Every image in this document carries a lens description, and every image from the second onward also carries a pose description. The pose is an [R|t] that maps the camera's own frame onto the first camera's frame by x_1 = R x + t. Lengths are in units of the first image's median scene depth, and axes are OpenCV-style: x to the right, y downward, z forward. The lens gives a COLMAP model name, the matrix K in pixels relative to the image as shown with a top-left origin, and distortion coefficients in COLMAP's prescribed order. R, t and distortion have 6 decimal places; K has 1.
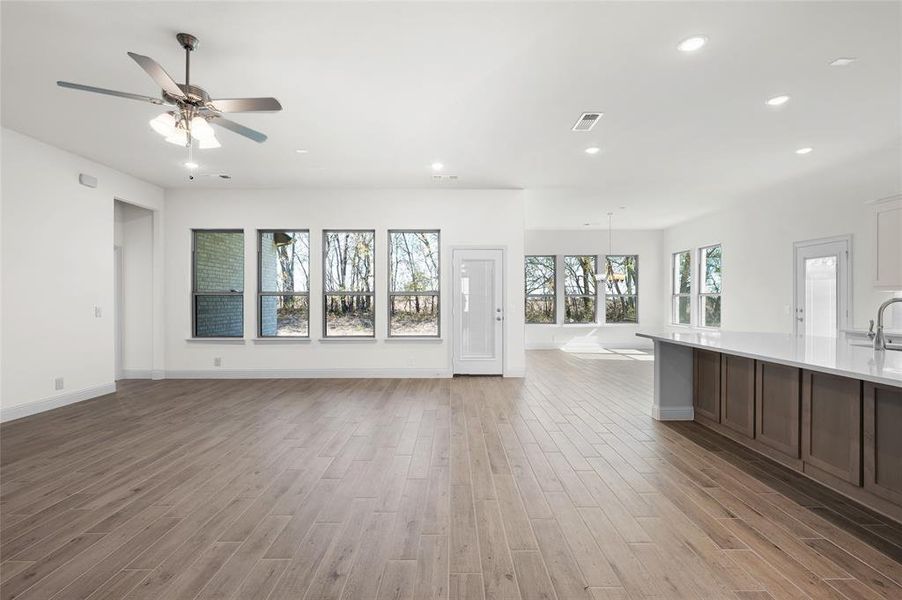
lens RADIAL K [[408.9, 0, 451.0], [0, 408.9, 300.0], [0, 0, 1]] dist [-0.000330, 0.000214]
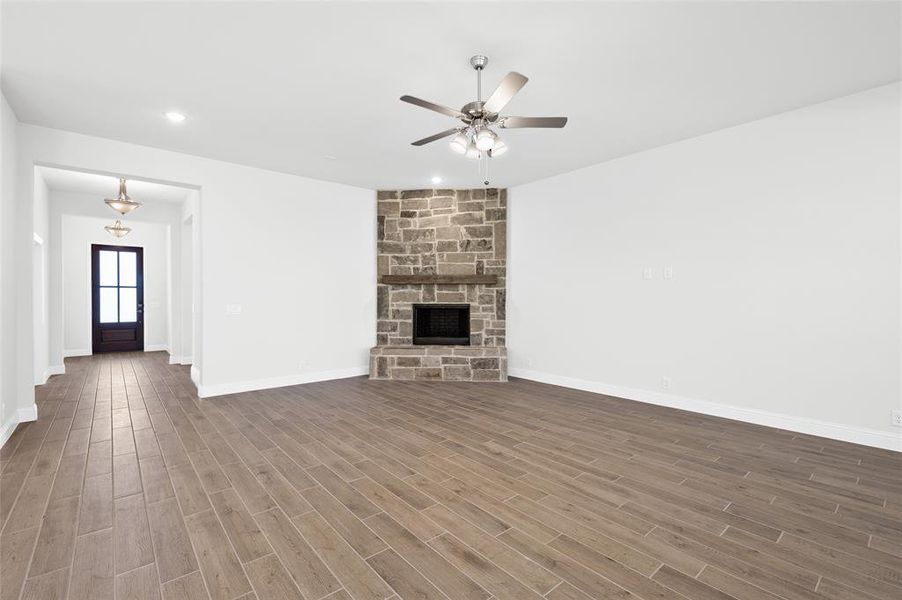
lens RADIAL K [[403.1, 0, 454.8], [0, 403.1, 302.1], [0, 0, 1]] dist [0.000192, 0.000144]
pose [[-0.758530, 0.007019, -0.651600, 0.101889], [0.000049, 0.999943, 0.010713, -0.001997], [0.651638, 0.008094, -0.758487, 1.642642]]
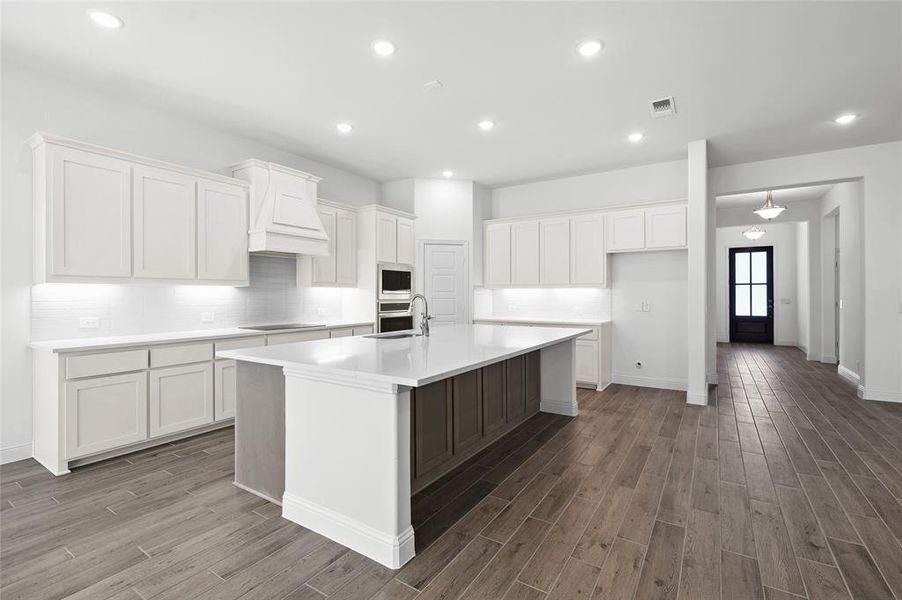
lens RADIAL K [[406.9, 0, 452.2], [0, 406.9, 290.5], [0, 0, 1]] dist [-0.001186, -0.000105]
pose [[-0.839984, 0.007561, 0.542558, 0.304281], [0.002740, 0.999949, -0.009694, -0.003205], [-0.542604, -0.006657, -0.839963, 1.919212]]
